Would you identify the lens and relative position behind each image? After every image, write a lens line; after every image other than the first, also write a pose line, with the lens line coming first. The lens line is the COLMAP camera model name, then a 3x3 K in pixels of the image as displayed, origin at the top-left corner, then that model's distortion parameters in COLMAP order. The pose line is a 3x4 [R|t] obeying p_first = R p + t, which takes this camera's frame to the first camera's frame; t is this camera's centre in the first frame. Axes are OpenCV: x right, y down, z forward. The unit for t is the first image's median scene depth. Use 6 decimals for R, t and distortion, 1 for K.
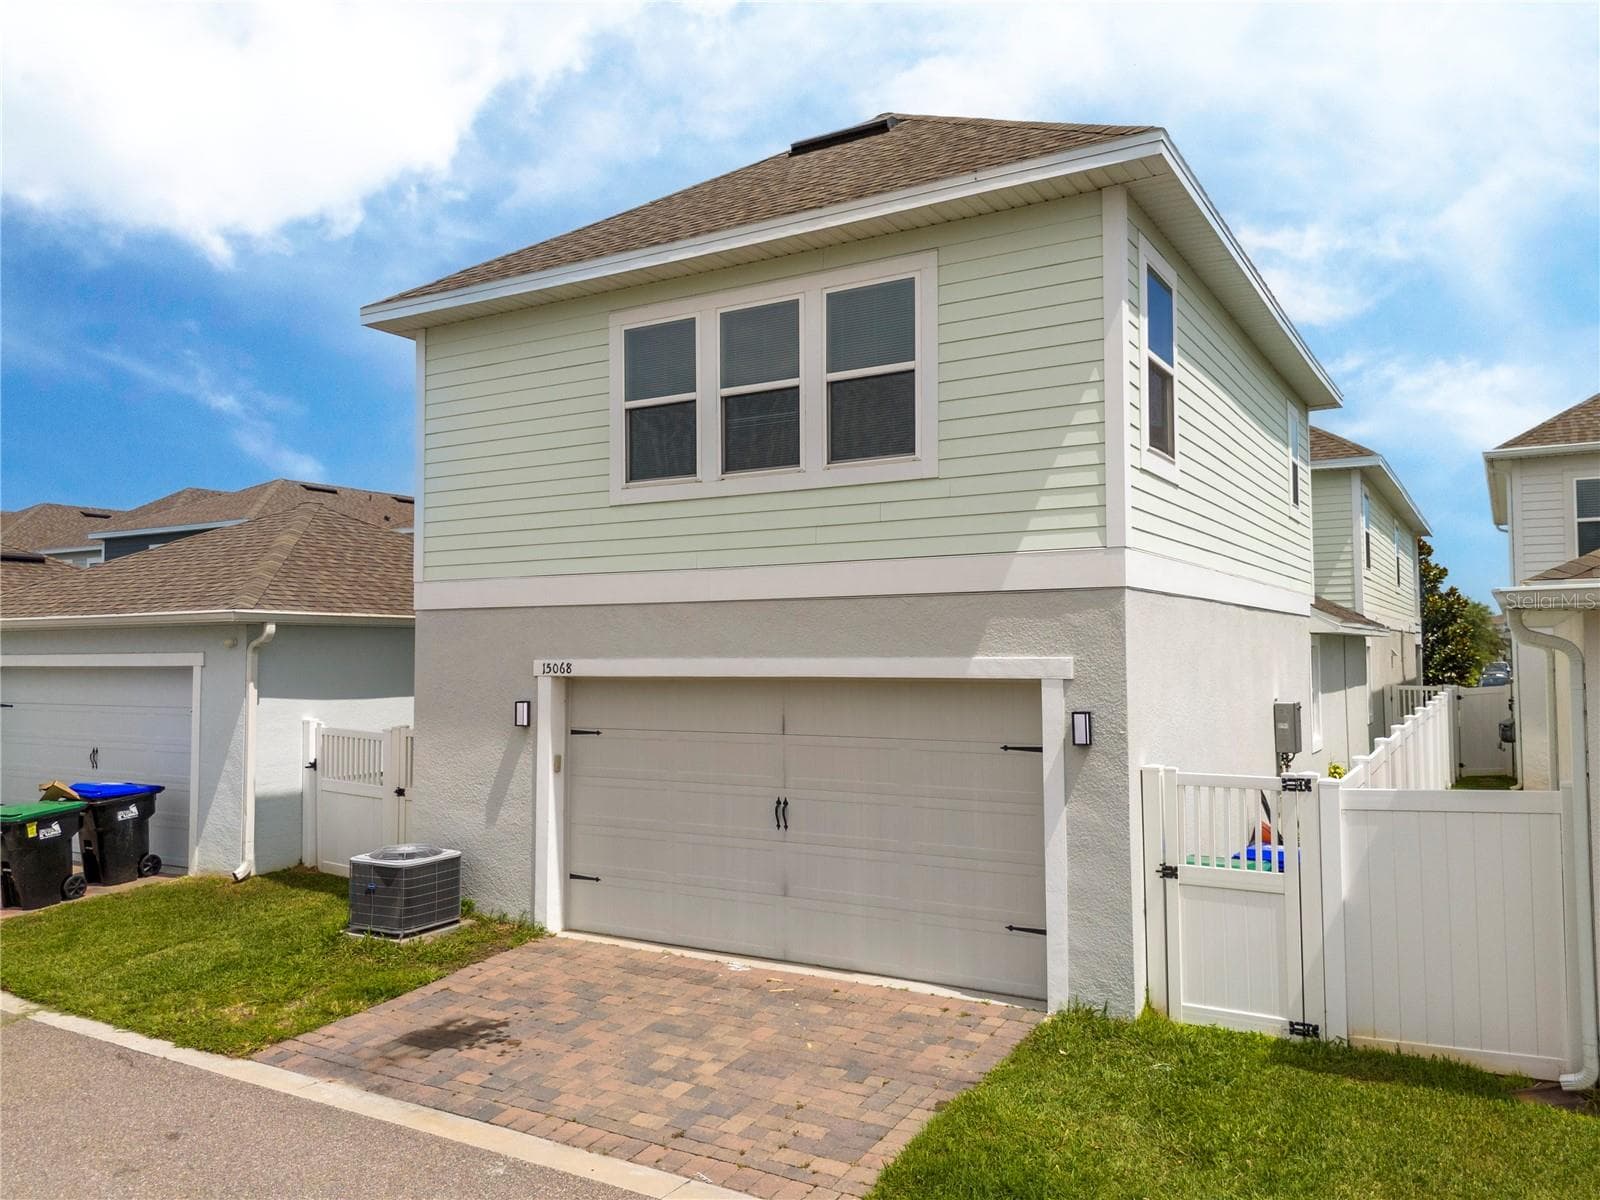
lens RADIAL K [[1183.8, 0, 800.0], [0, 1183.8, 600.0], [0, 0, 1]] dist [0.049214, -0.036125]
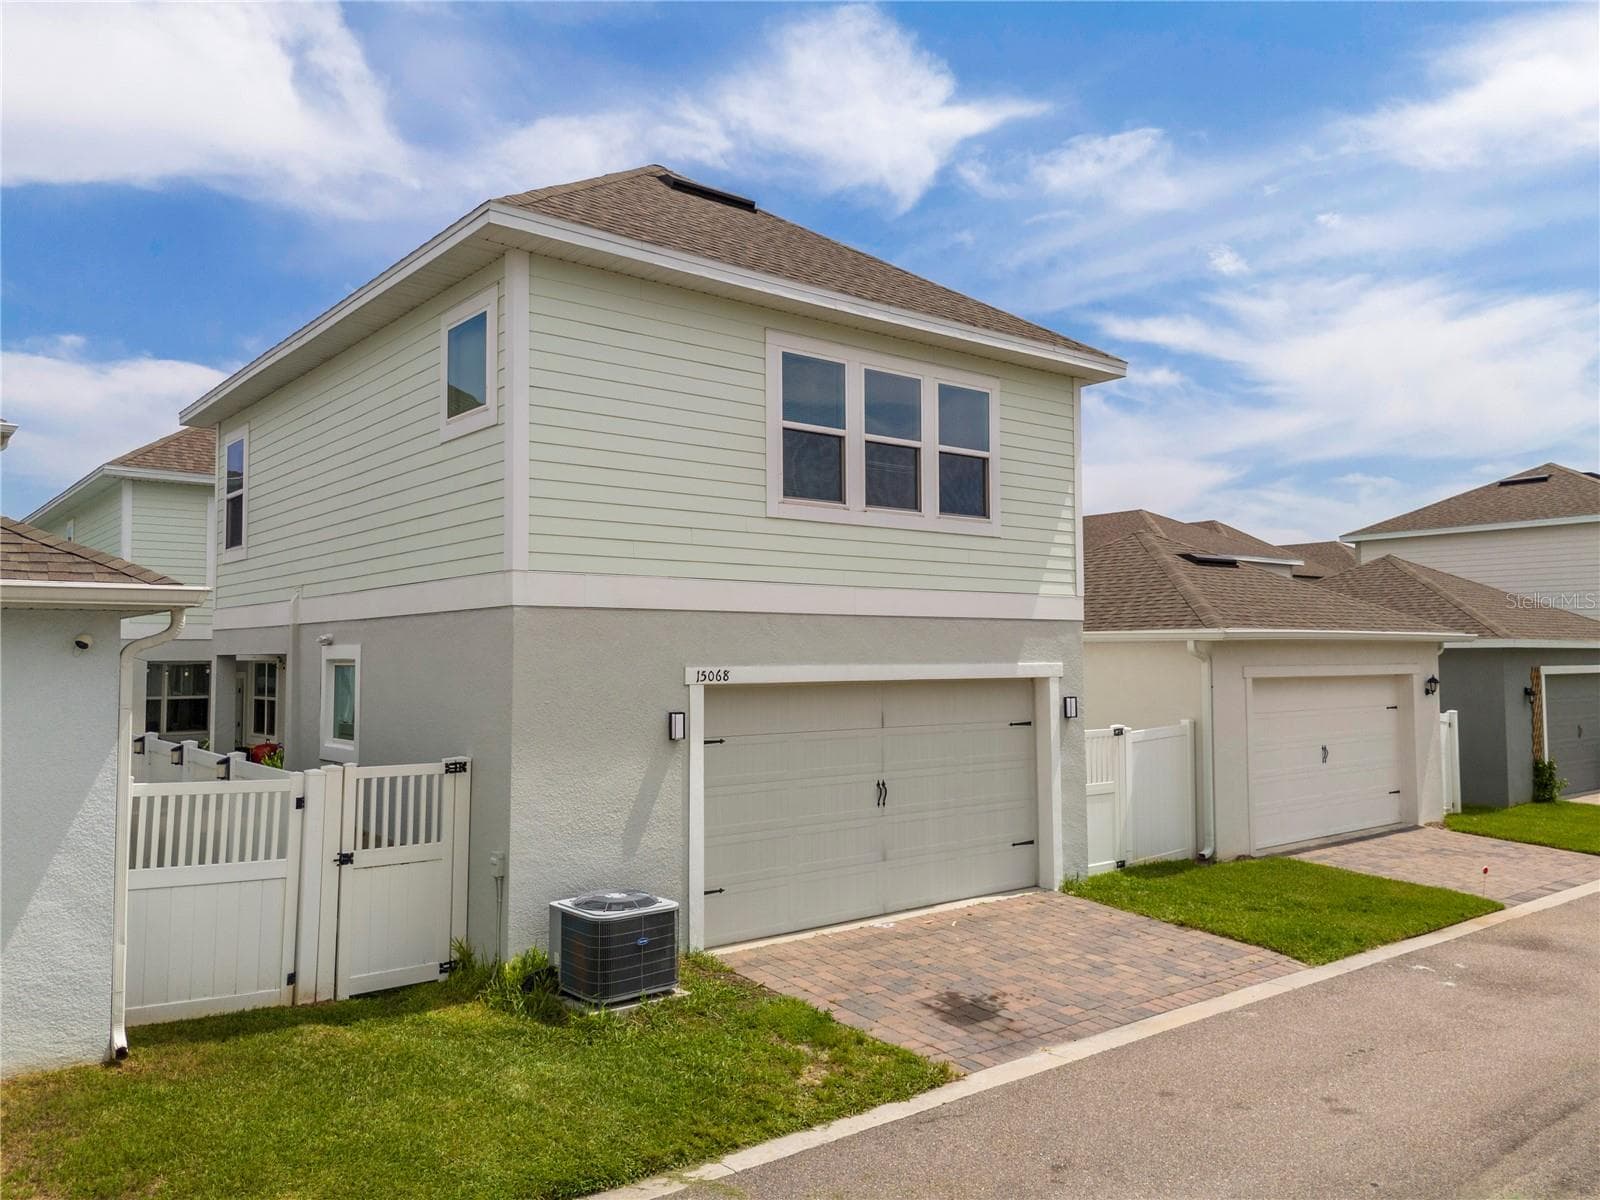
lens RADIAL K [[1186.6, 0, 800.0], [0, 1186.6, 600.0], [0, 0, 1]] dist [0.083220, -0.097513]
pose [[0.343886, 0.052446, 0.937546, -1.265760], [-0.036316, 0.998435, -0.042532, 0.040283], [-0.938309, -0.019422, 0.345252, 0.704123]]
